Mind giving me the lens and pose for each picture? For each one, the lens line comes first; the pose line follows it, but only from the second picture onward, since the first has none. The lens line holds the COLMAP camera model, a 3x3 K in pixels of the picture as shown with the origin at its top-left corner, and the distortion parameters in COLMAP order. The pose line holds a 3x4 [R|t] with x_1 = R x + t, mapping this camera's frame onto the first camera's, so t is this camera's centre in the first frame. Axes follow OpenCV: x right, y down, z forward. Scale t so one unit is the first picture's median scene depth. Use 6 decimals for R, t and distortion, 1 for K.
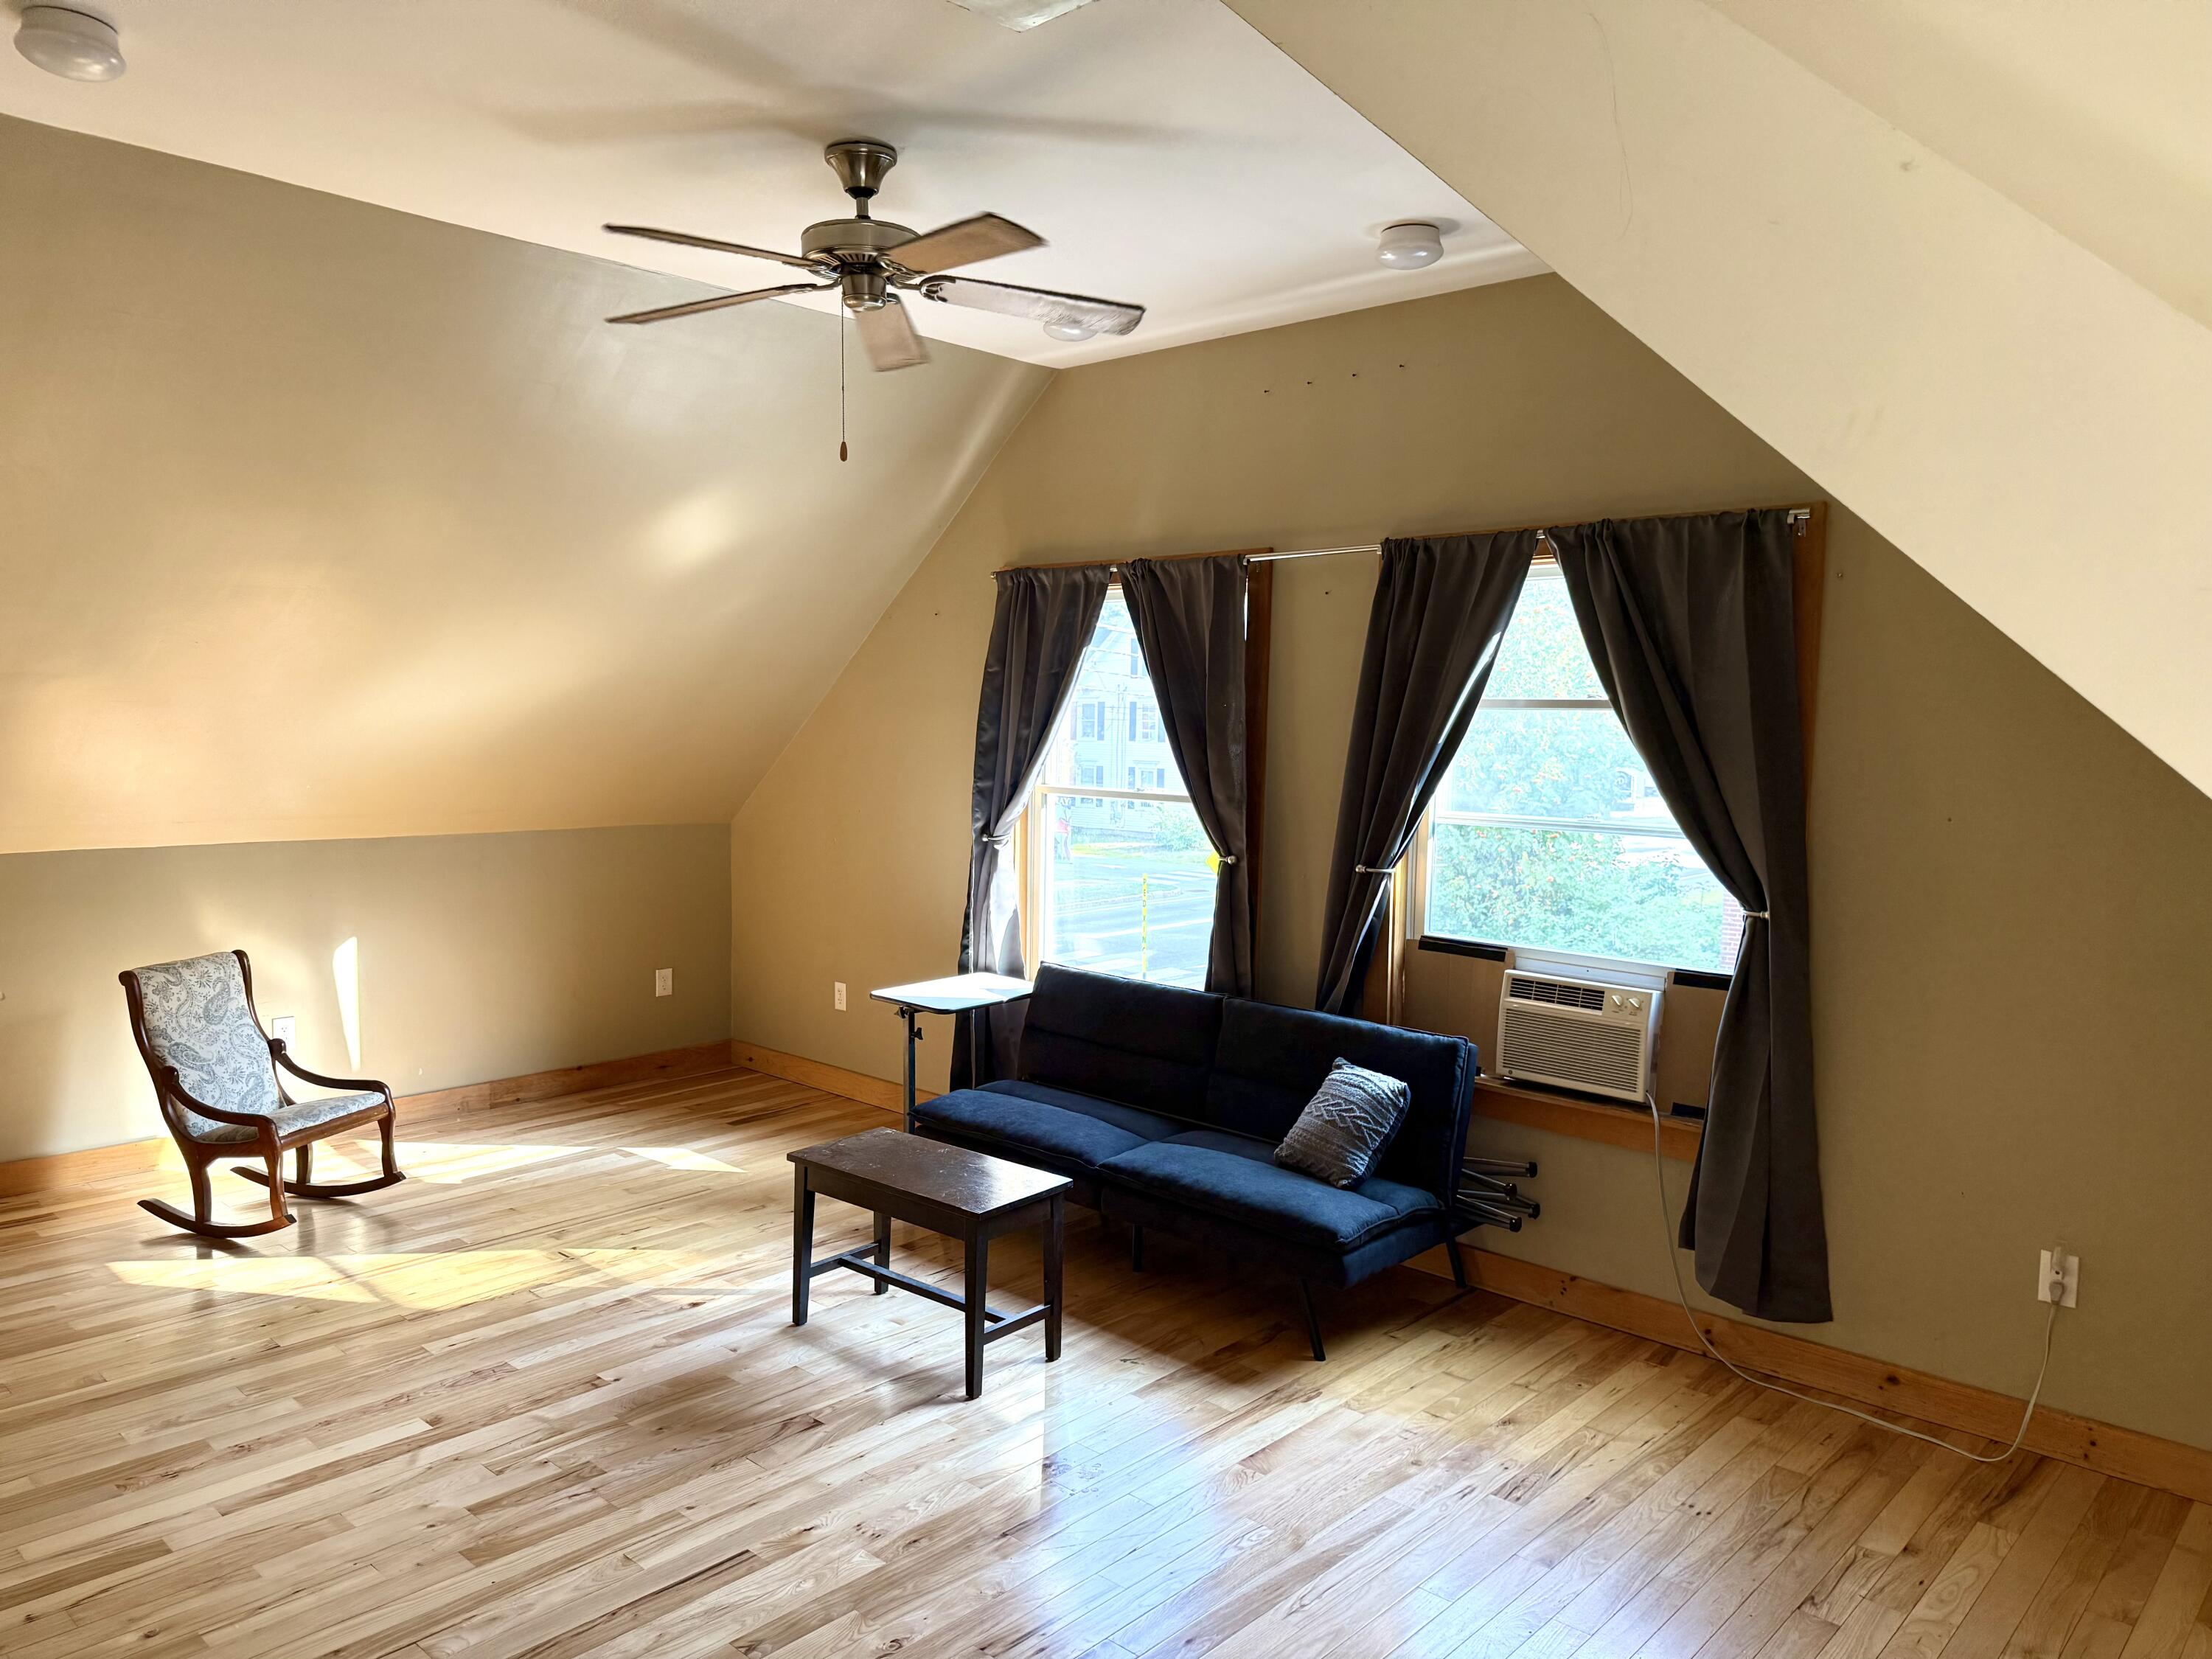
lens RADIAL K [[1551.2, 0, 1110.5], [0, 1551.2, 821.8], [0, 0, 1]] dist [0.043487, -0.046387]
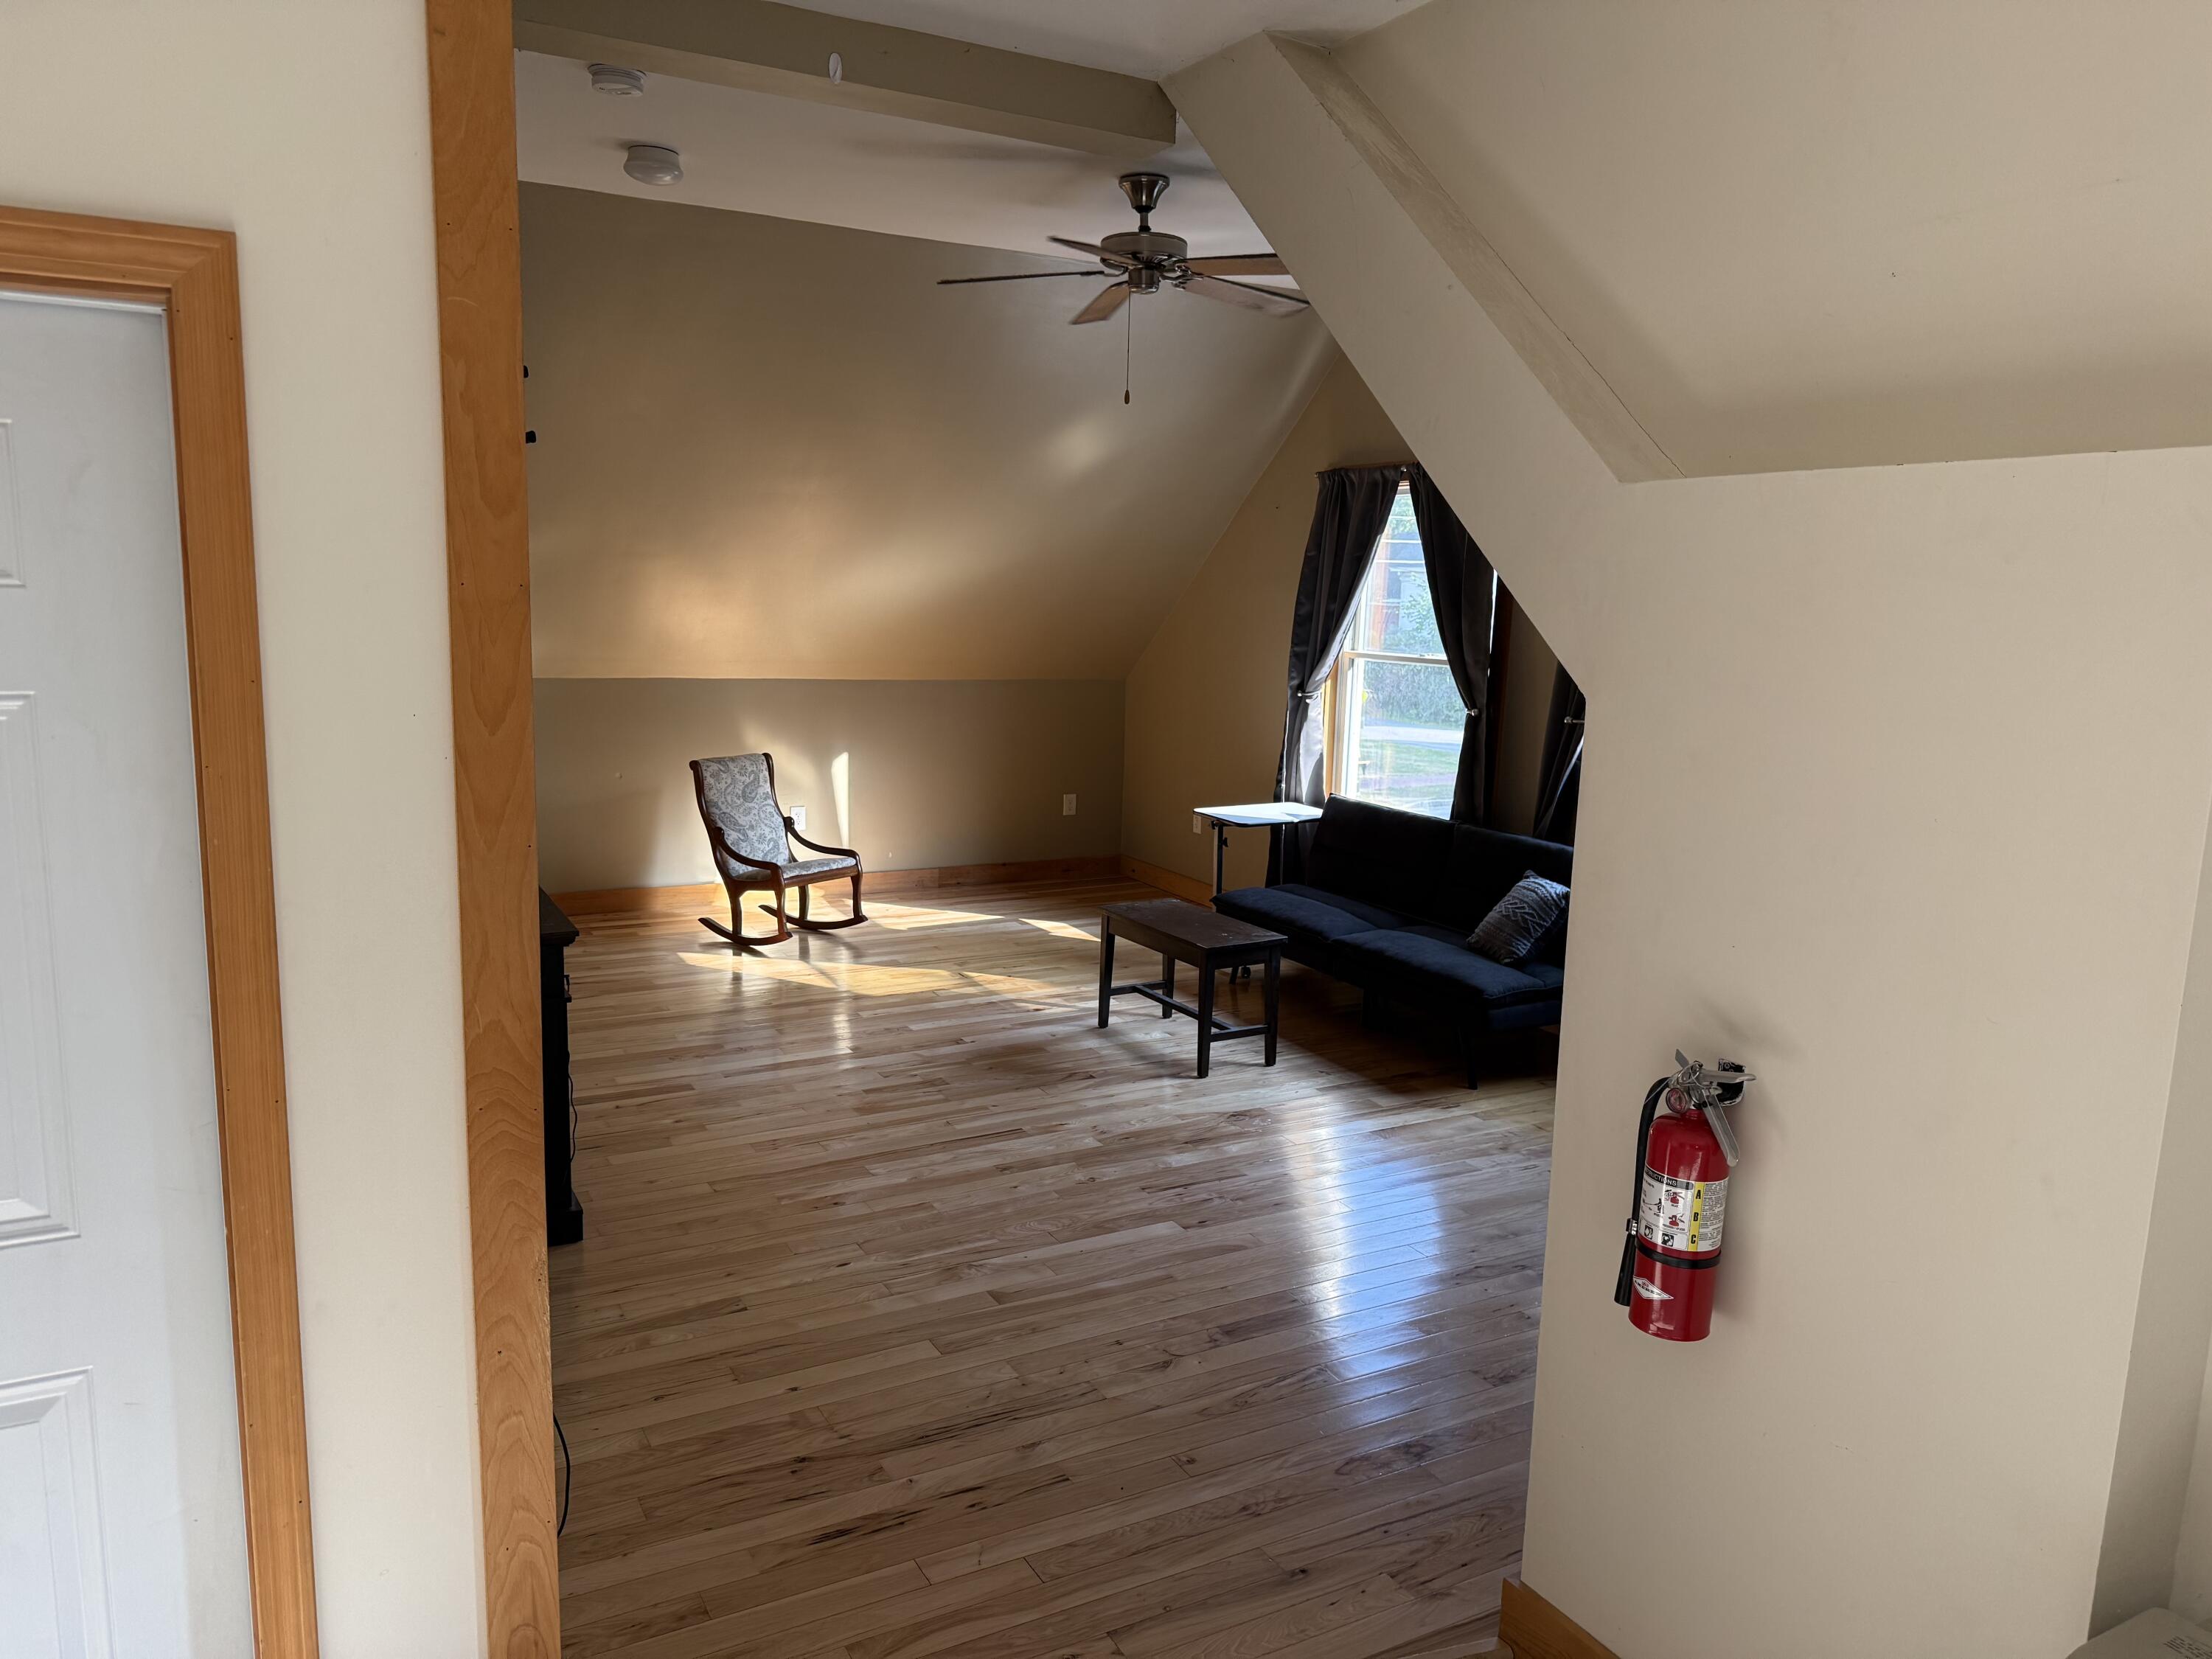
lens RADIAL K [[1551.2, 0, 1122.0], [0, 1551.2, 818.3], [0, 0, 1]] dist [0.043487, -0.046387]
pose [[0.950238, 0.057045, -0.306259, 0.205254], [-0.035225, 0.996462, 0.076310, 0.025253], [0.309528, -0.061725, 0.948885, -0.266532]]
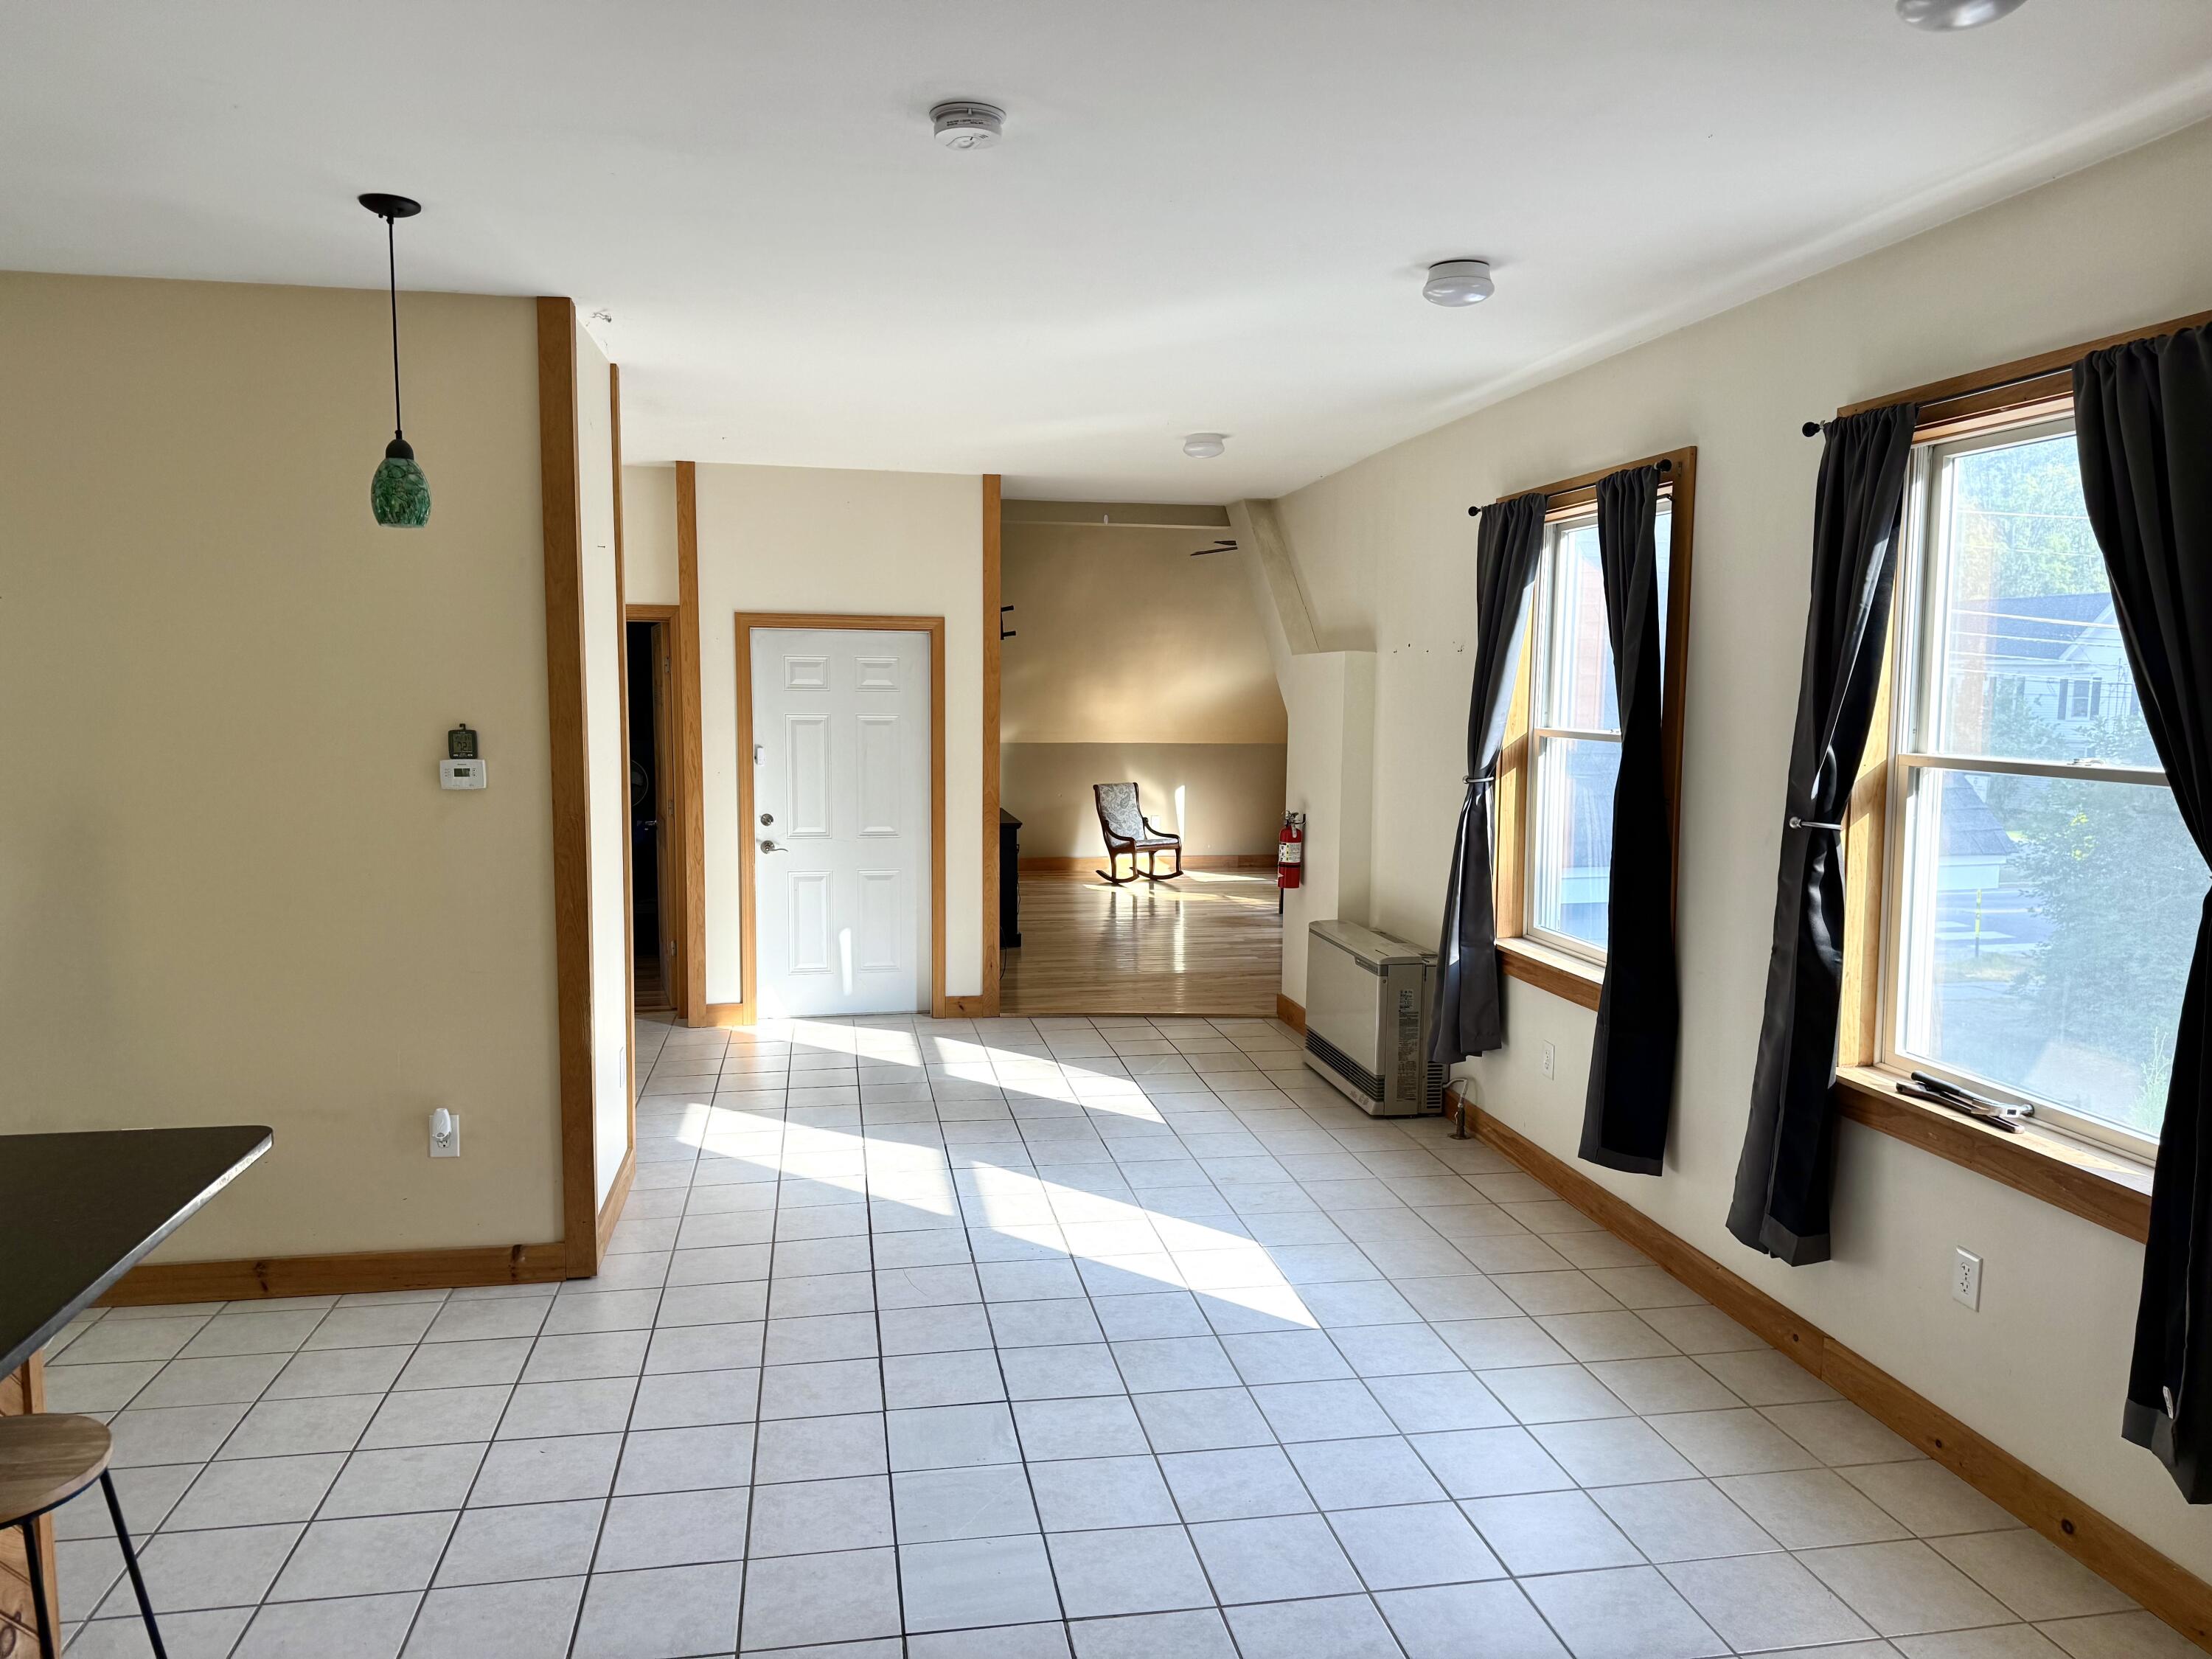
lens RADIAL K [[1551.2, 0, 1104.2], [0, 1551.2, 833.9], [0, 0, 1]] dist [0.043487, -0.046387]
pose [[0.805296, 0.053795, -0.590427, 1.014947], [-0.042524, 0.998551, 0.032979, 0.095133], [0.591346, -0.001451, 0.806417, -1.206036]]
